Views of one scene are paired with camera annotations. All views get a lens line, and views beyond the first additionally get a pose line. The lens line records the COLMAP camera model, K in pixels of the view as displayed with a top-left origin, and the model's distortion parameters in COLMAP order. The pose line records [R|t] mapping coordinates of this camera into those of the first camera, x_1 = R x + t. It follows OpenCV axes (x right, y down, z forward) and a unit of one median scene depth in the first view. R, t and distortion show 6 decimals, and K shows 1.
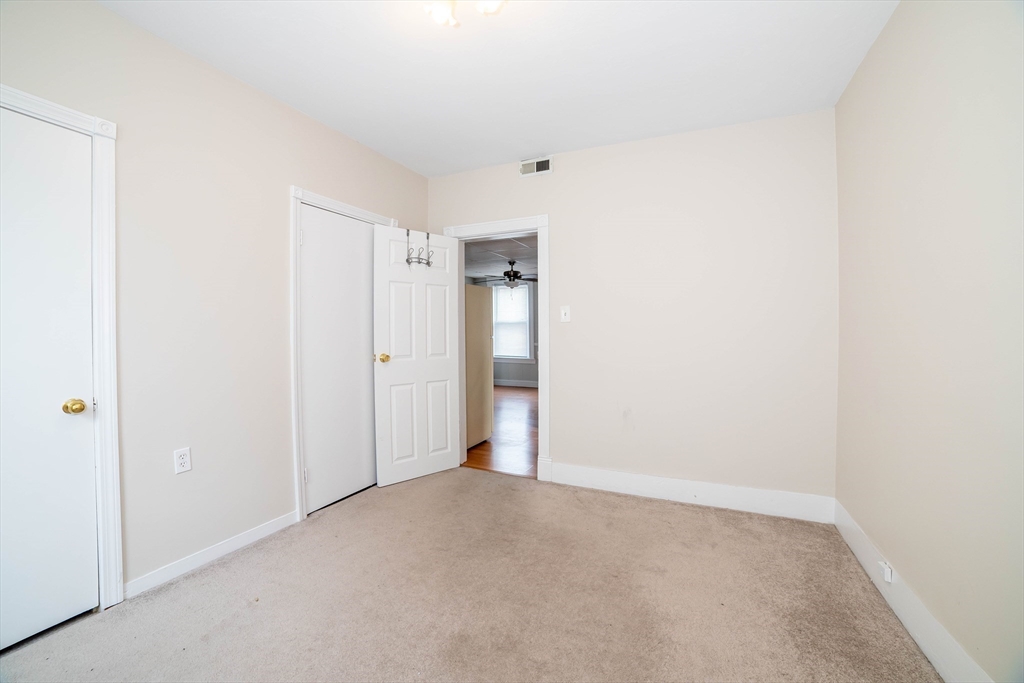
lens RADIAL K [[419.9, 0, 508.9], [0, 419.9, 337.2], [0, 0, 1]] dist [-0.000187, -0.000031]
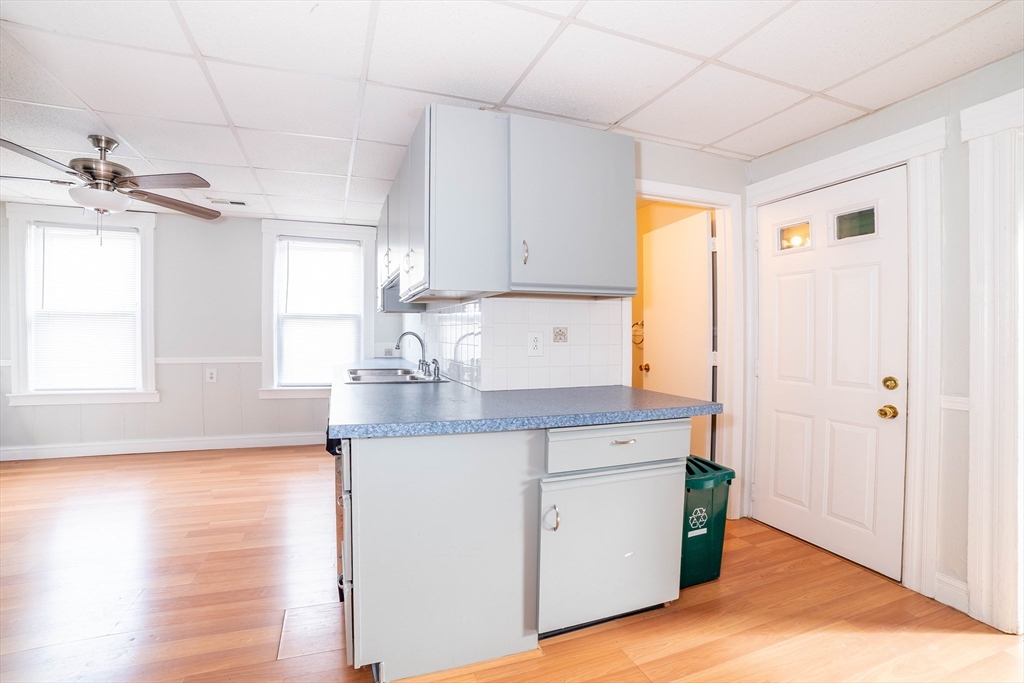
lens RADIAL K [[419.9, 0, 508.9], [0, 419.9, 337.2], [0, 0, 1]] dist [-0.000187, -0.000031]
pose [[0.693521, 0.014802, 0.720284, -0.007569], [-0.008937, 0.999889, -0.011944, -0.009781], [-0.720381, 0.001846, 0.693576, 0.483696]]
